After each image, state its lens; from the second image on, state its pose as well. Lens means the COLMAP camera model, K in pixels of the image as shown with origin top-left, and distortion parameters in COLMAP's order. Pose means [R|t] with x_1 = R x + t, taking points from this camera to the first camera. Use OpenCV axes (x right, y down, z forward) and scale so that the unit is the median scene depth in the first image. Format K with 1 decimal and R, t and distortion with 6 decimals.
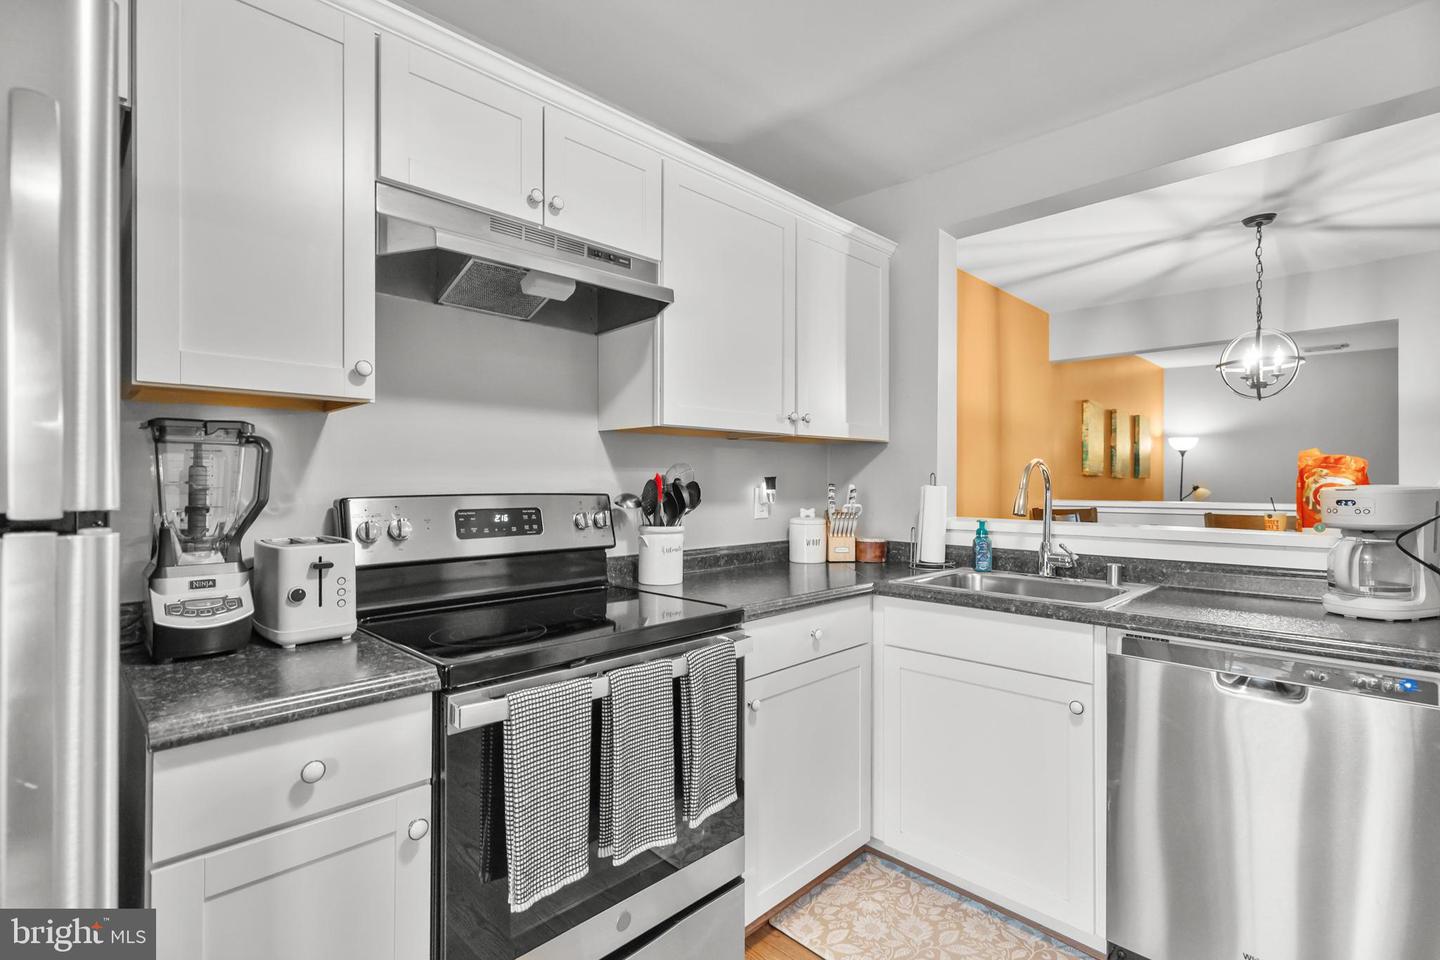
lens RADIAL K [[679.1, 0, 720.5], [0, 679.1, 477.9], [0, 0, 1]] dist [0.002884, -0.001485]
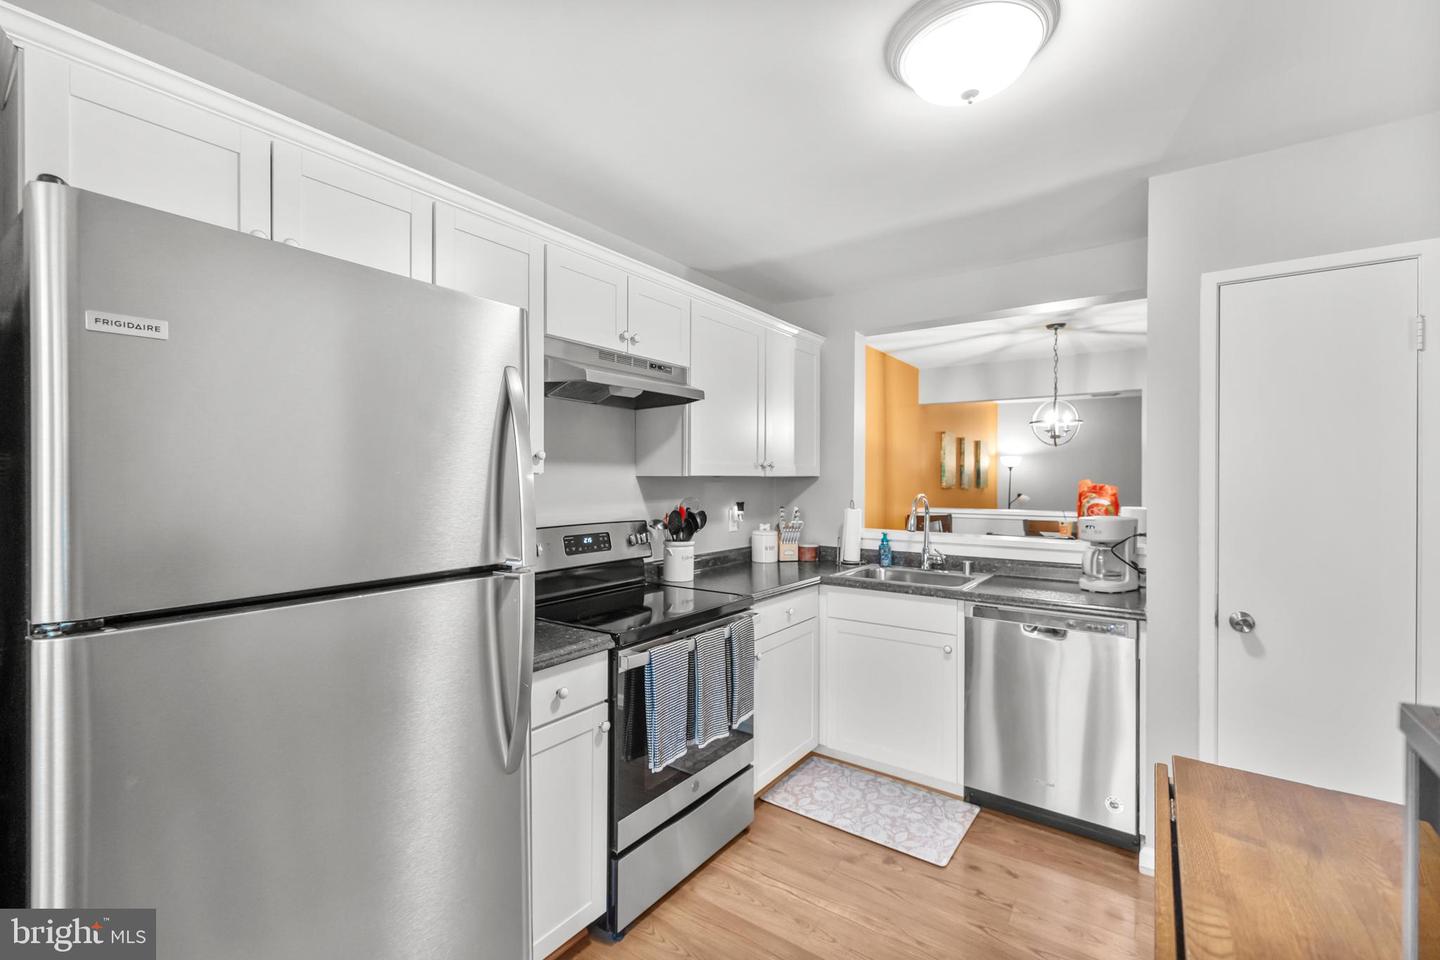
lens RADIAL K [[611.7, 0, 720.1], [0, 611.7, 480.7], [0, 0, 1]] dist [-0.000528, 0.000392]
pose [[0.988544, 0.000099, 0.150931, -0.209070], [-0.001068, 0.999979, 0.006334, -0.070838], [-0.150927, -0.006423, 0.988524, -0.326793]]
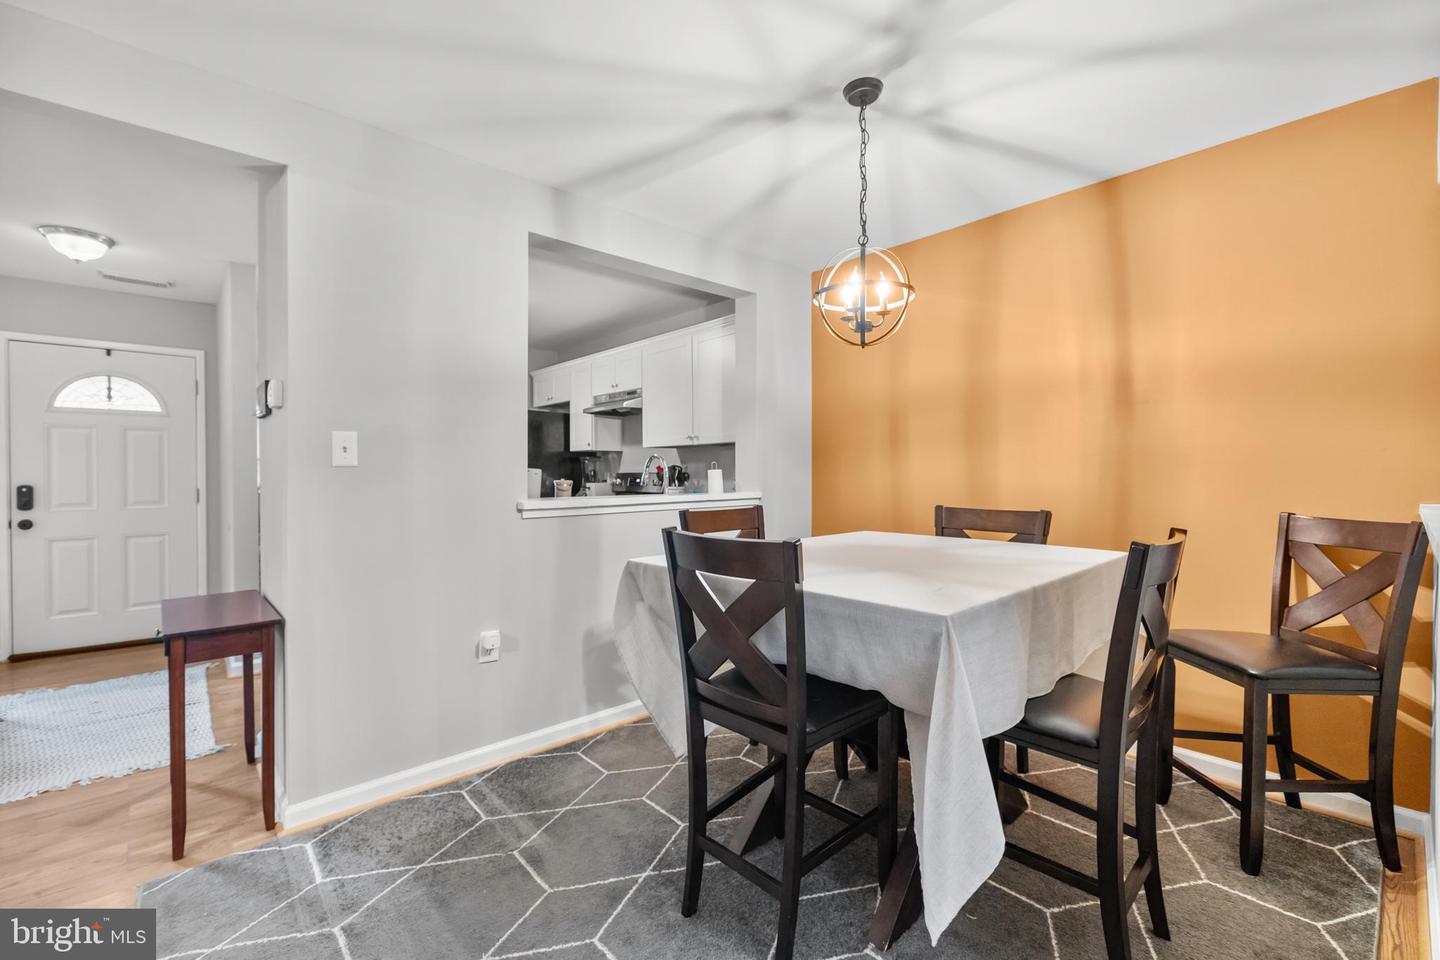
lens RADIAL K [[611.7, 0, 721.2], [0, 611.7, 487.7], [0, 0, 1]] dist [-0.000528, 0.000392]
pose [[-0.052284, 0.032087, -0.998117, 2.201613], [0.012332, 0.999428, 0.031483, 0.009320], [0.998556, -0.010663, -0.052650, 1.347478]]
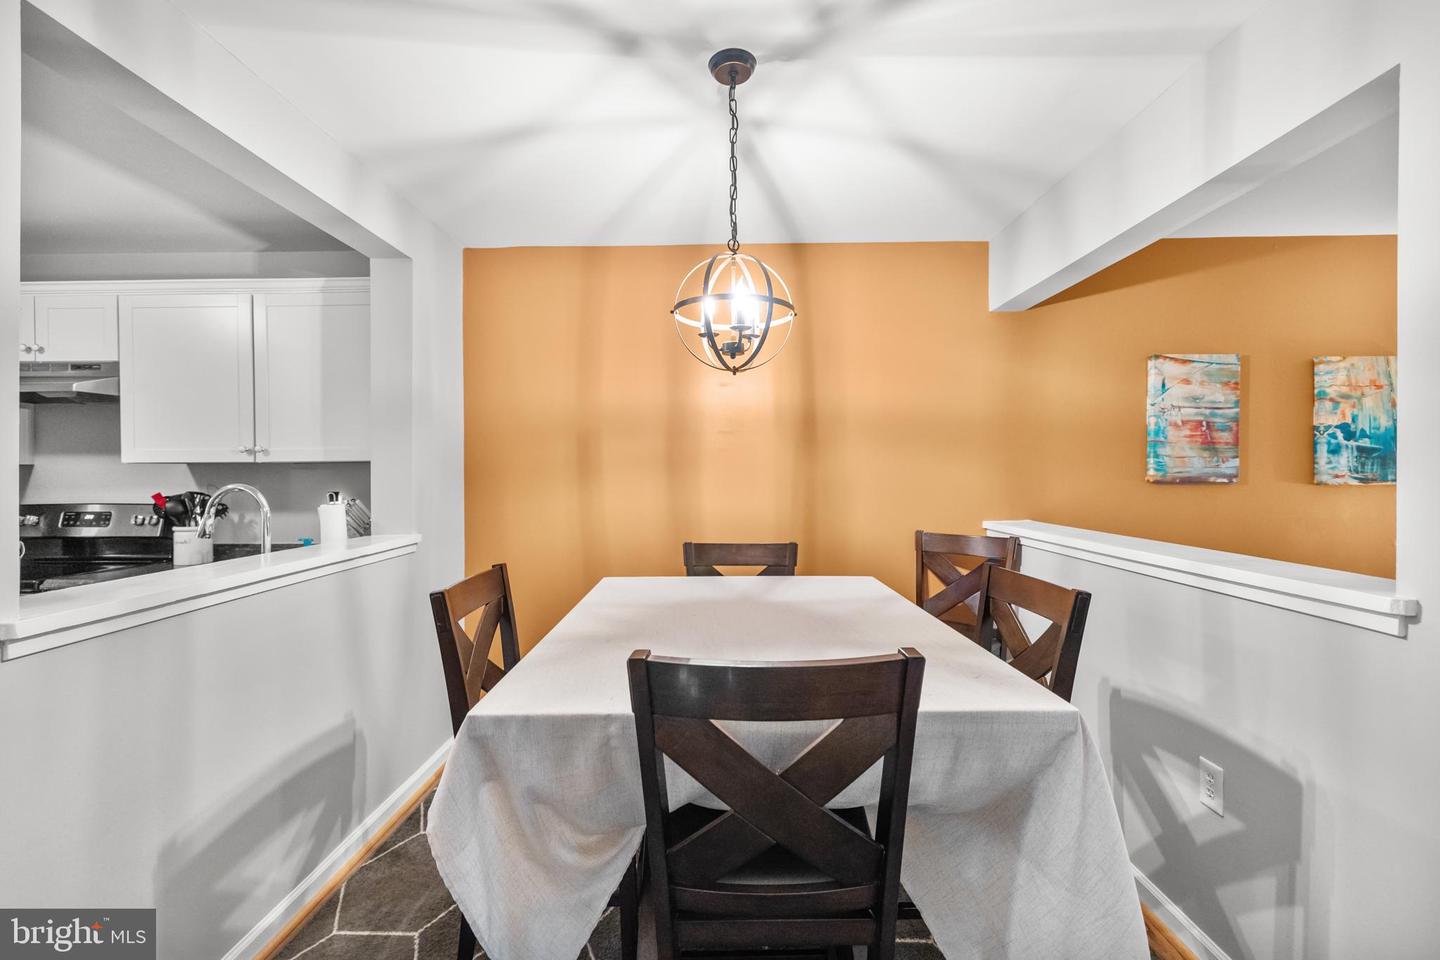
lens RADIAL K [[611.7, 0, 711.7], [0, 611.7, 474.0], [0, 0, 1]] dist [-0.000528, 0.000392]
pose [[0.687994, 0.000599, -0.725716, 1.777566], [0.007062, 0.999947, 0.007521, -0.049989], [0.725682, -0.010299, 0.687953, 0.948151]]
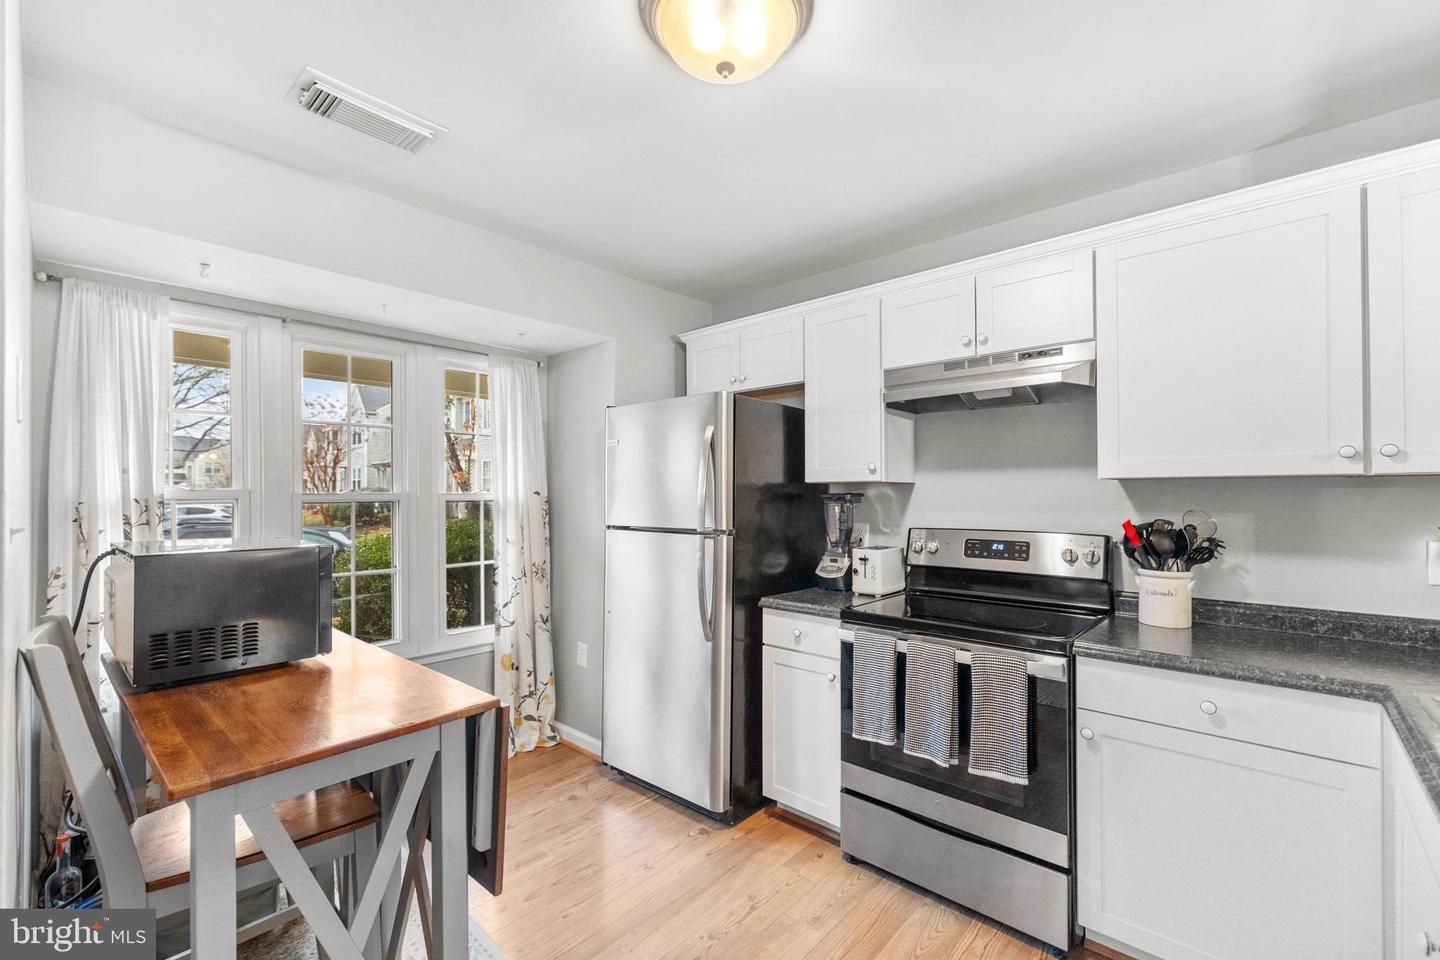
lens RADIAL K [[611.7, 0, 726.6], [0, 611.7, 487.1], [0, 0, 1]] dist [-0.000528, 0.000392]
pose [[0.056452, -0.011183, -0.998343, 0.852819], [0.005994, 0.999923, -0.010861, -0.052224], [0.998387, -0.005371, 0.056515, 0.292799]]
